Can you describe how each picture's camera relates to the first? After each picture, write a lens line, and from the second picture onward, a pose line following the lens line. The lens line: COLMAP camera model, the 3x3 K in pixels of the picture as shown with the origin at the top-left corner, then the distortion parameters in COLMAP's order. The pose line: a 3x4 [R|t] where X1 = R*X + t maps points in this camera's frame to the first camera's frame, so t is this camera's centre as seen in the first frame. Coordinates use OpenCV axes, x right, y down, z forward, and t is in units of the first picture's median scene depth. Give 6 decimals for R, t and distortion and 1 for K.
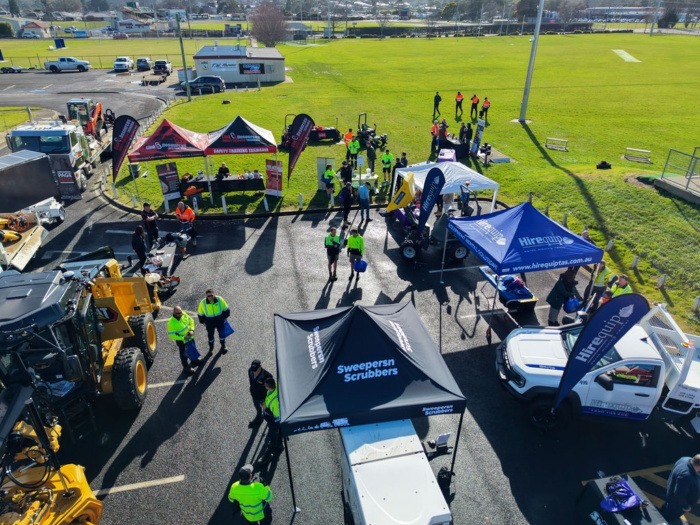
lens RADIAL K [[465.6, 0, 350.0], [0, 465.6, 262.5], [0, 0, 1]] dist [0.009156, -0.009117]
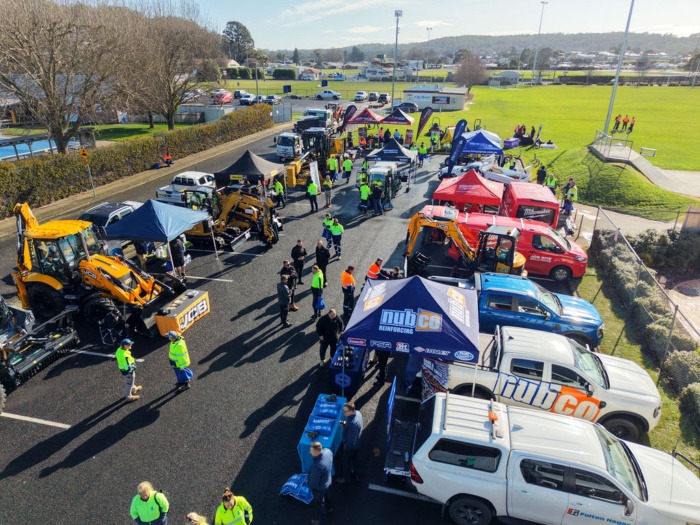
lens RADIAL K [[465.6, 0, 350.0], [0, 465.6, 262.5], [0, 0, 1]] dist [0.009156, -0.009117]
pose [[0.898246, 0.174883, -0.403200, 0.087825], [-0.209381, 0.976900, -0.042738, 0.082440], [0.386411, 0.122812, 0.914113, -0.153557]]
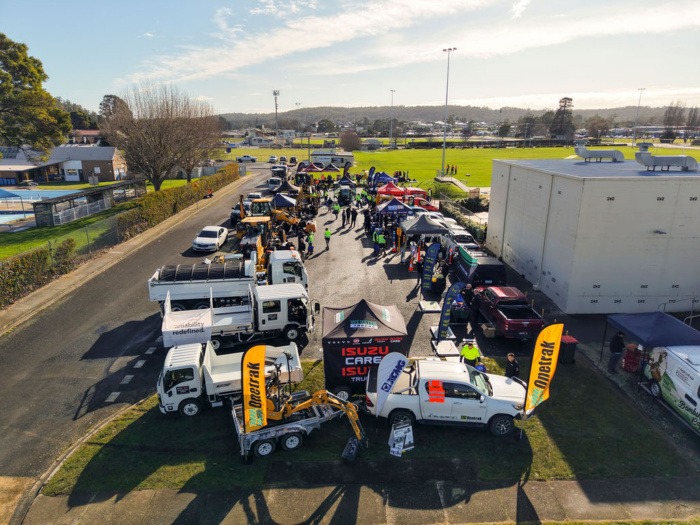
lens RADIAL K [[465.6, 0, 350.0], [0, 465.6, 262.5], [0, 0, 1]] dist [0.009156, -0.009117]
pose [[0.984713, 0.044724, -0.168344, 0.090618], [-0.079641, 0.975139, -0.206787, 0.191613], [0.154910, 0.217033, 0.963794, -0.376108]]
